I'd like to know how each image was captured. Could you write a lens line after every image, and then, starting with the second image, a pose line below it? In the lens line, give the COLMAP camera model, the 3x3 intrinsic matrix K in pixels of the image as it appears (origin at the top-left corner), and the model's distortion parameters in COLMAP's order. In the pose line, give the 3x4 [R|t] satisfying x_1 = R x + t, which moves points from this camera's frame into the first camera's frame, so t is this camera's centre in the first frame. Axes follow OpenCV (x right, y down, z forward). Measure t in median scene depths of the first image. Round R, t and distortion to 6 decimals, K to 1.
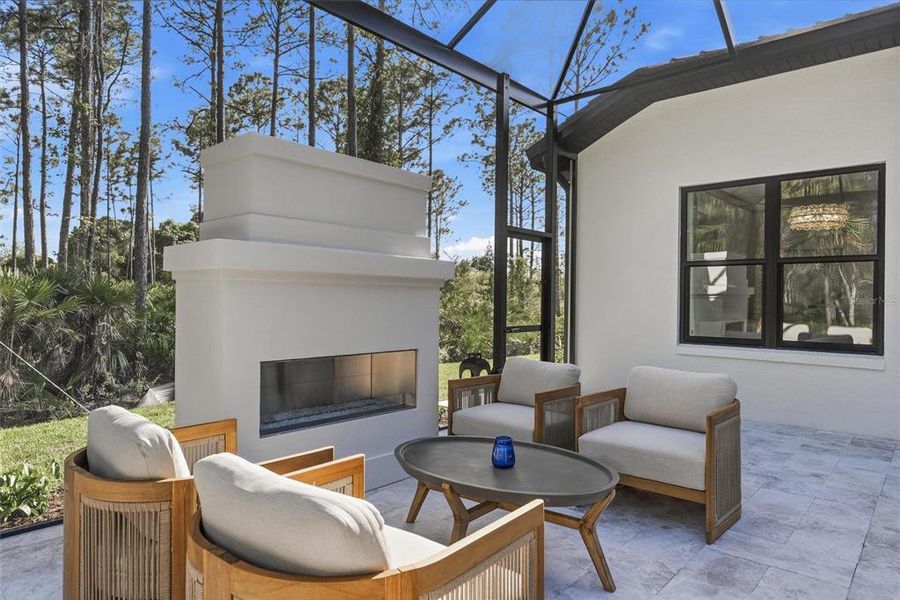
lens RADIAL K [[556.7, 0, 445.2], [0, 556.7, 295.6], [0, 0, 1]] dist [0.000497, 0.000805]
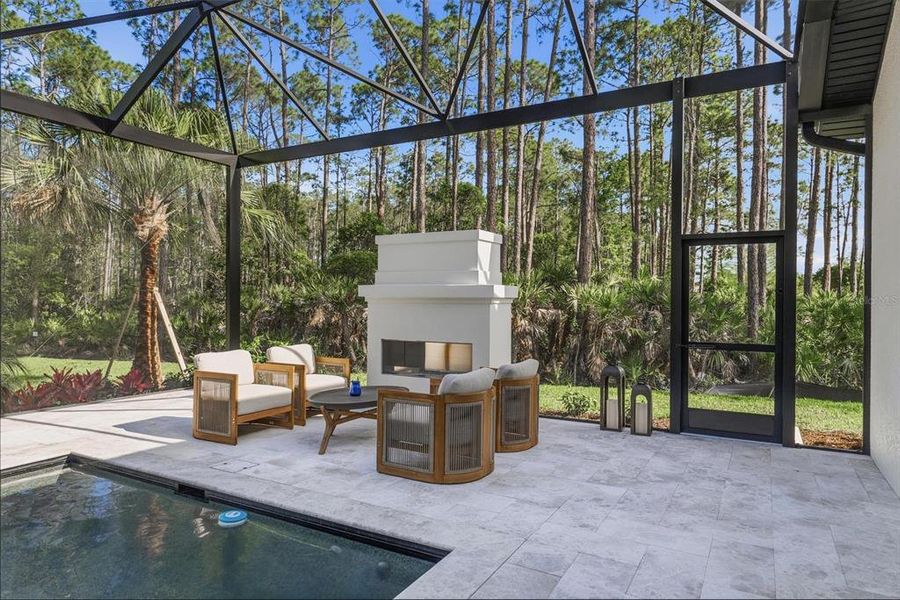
lens RADIAL K [[556.7, 0, 447.2], [0, 556.7, 302.0], [0, 0, 1]] dist [0.000497, 0.000805]
pose [[0.207131, -0.003796, -0.978306, 1.855618], [0.002129, 0.999992, -0.003429, -0.018295], [0.978311, -0.001372, 0.207137, 0.794761]]
